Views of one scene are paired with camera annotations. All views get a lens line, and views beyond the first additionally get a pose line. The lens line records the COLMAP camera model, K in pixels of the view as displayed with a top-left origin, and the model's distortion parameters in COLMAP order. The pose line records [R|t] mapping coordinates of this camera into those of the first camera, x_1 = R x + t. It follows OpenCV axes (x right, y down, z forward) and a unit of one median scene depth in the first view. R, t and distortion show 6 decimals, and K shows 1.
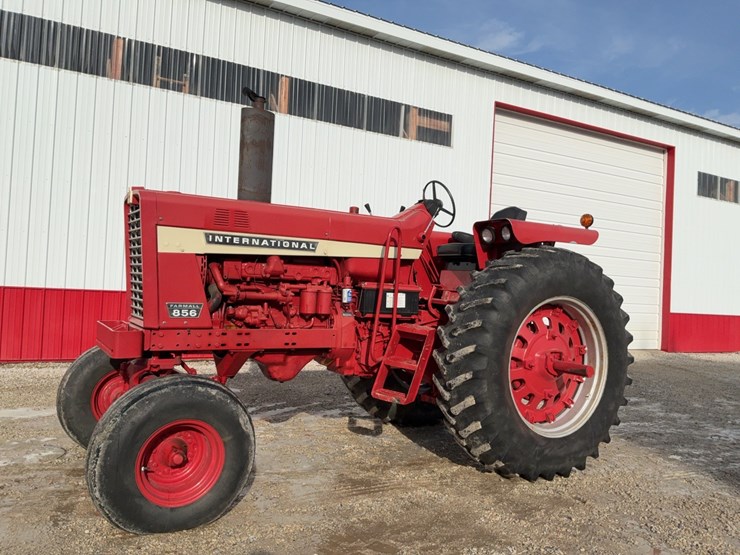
lens RADIAL K [[613.8, 0, 373.5], [0, 613.8, 277.7], [0, 0, 1]] dist [0.100636, -0.182795]
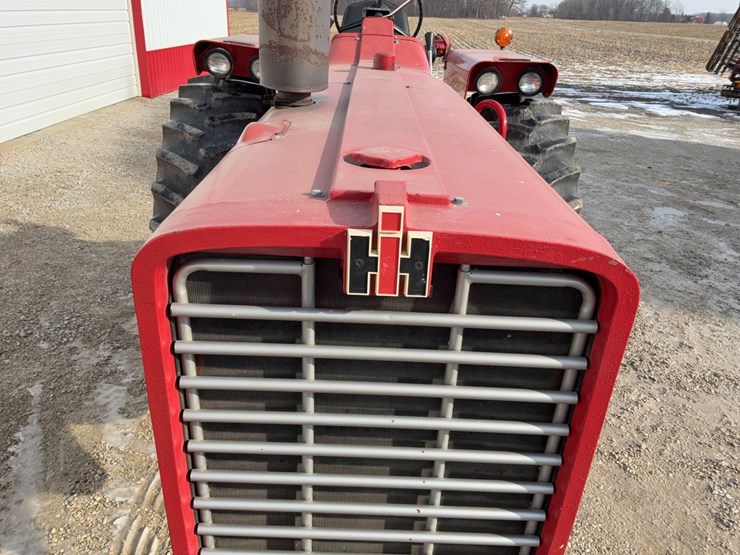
lens RADIAL K [[614.8, 0, 372.5], [0, 614.8, 277.8], [0, 0, 1]] dist [0.043827, -0.088751]
pose [[0.520357, -0.368102, 0.770538, -0.443408], [-0.027303, 0.894691, 0.445851, -0.170737], [-0.853512, -0.253039, 0.455508, 0.772461]]
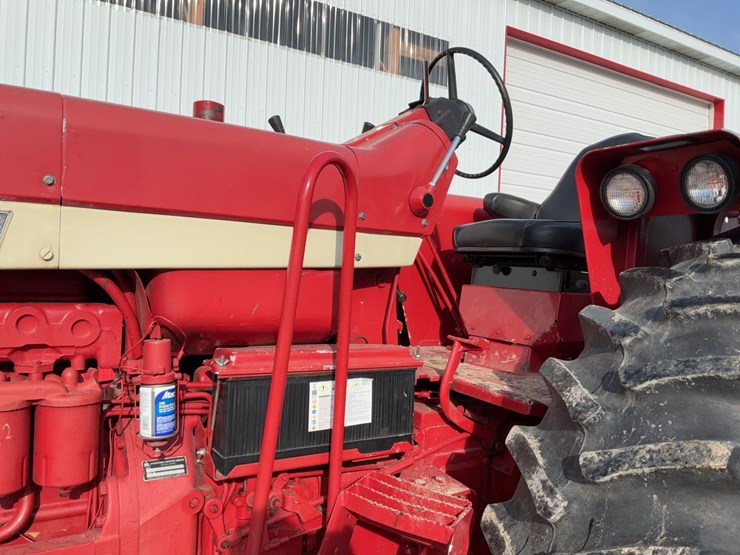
lens RADIAL K [[609.6, 0, 372.9], [0, 609.6, 279.3], [0, 0, 1]] dist [0.096461, -0.179668]
pose [[0.999568, -0.006111, 0.028739, 0.043551], [0.005122, 0.999395, 0.034389, -0.035725], [-0.028932, -0.034227, 0.998995, 0.688086]]
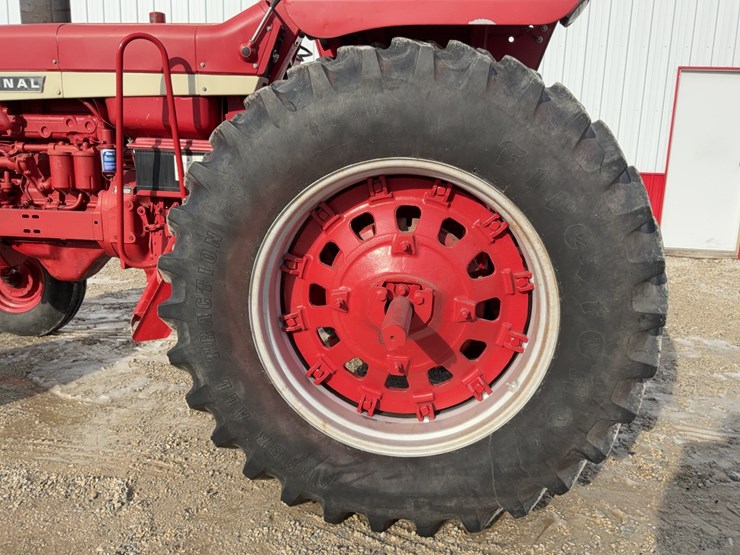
lens RADIAL K [[609.6, 0, 372.9], [0, 609.6, 279.3], [0, 0, 1]] dist [0.096461, -0.179668]
pose [[0.781588, 0.107674, -0.614432, 0.546330], [0.021787, 0.979677, 0.199394, 0.027019], [0.623415, -0.169230, 0.763358, 0.630556]]
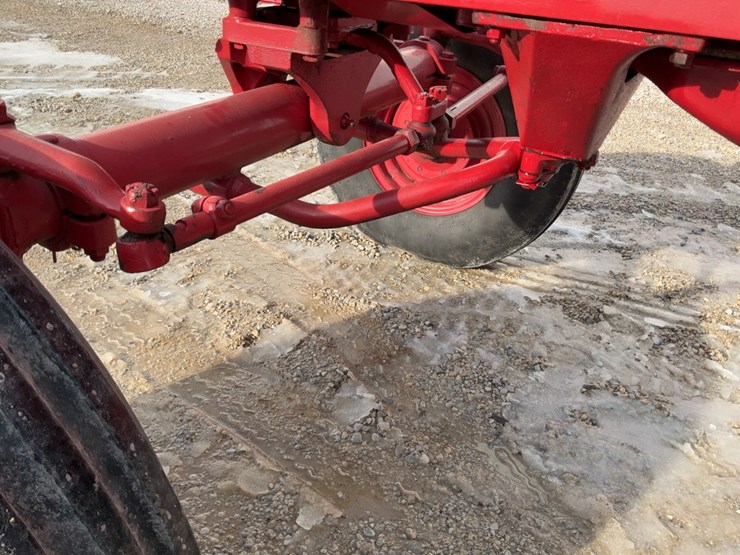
lens RADIAL K [[609.7, 0, 372.4], [0, 609.7, 276.5], [0, 0, 1]] dist [0.129274, -0.272404]
pose [[0.469836, 0.410718, -0.781386, -0.067574], [-0.018729, 0.889608, 0.456341, 0.089054], [0.882555, -0.199771, 0.425662, 0.762254]]
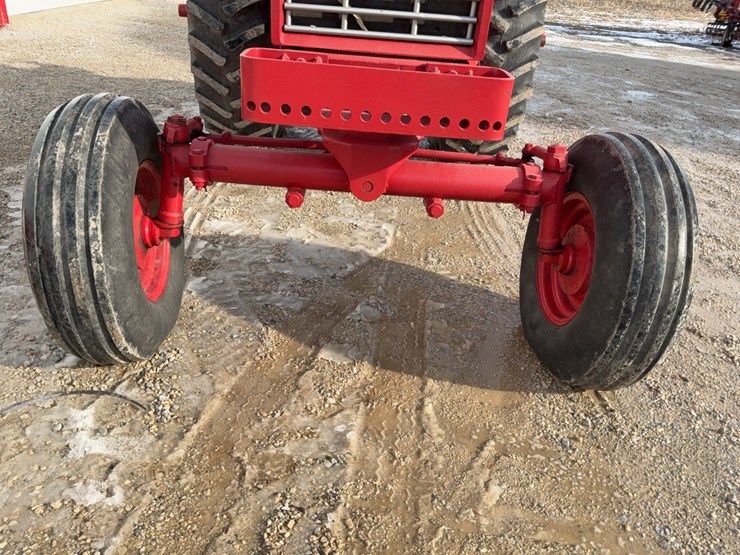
lens RADIAL K [[608.7, 0, 372.9], [0, 608.7, 280.5], [0, 0, 1]] dist [0.081891, -0.135754]
pose [[0.508183, -0.412818, 0.755865, -0.651724], [-0.055151, 0.860238, 0.506901, -0.005144], [-0.859482, -0.299285, 0.414391, 0.657552]]
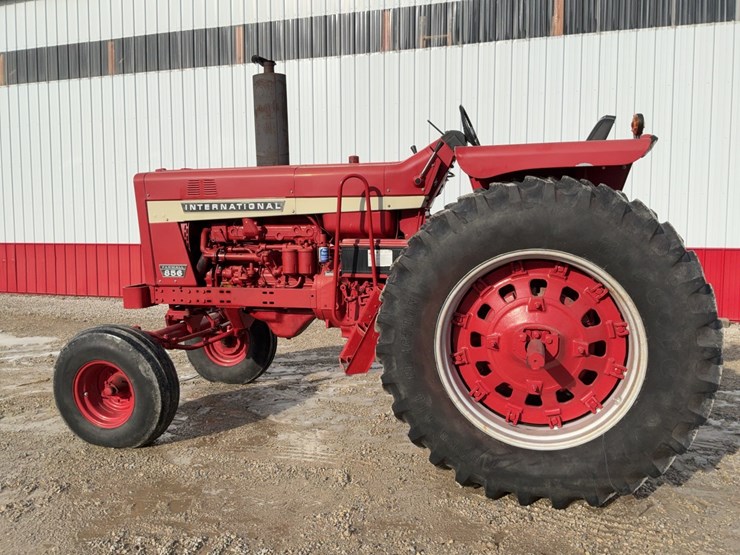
lens RADIAL K [[609.7, 0, 372.4], [0, 609.7, 276.5], [0, 0, 1]] dist [0.129274, -0.272404]
pose [[0.681675, 0.009774, -0.731590, 0.663157], [0.052903, 0.996635, 0.062608, 0.007979], [0.729740, -0.081382, 0.678864, 0.393282]]
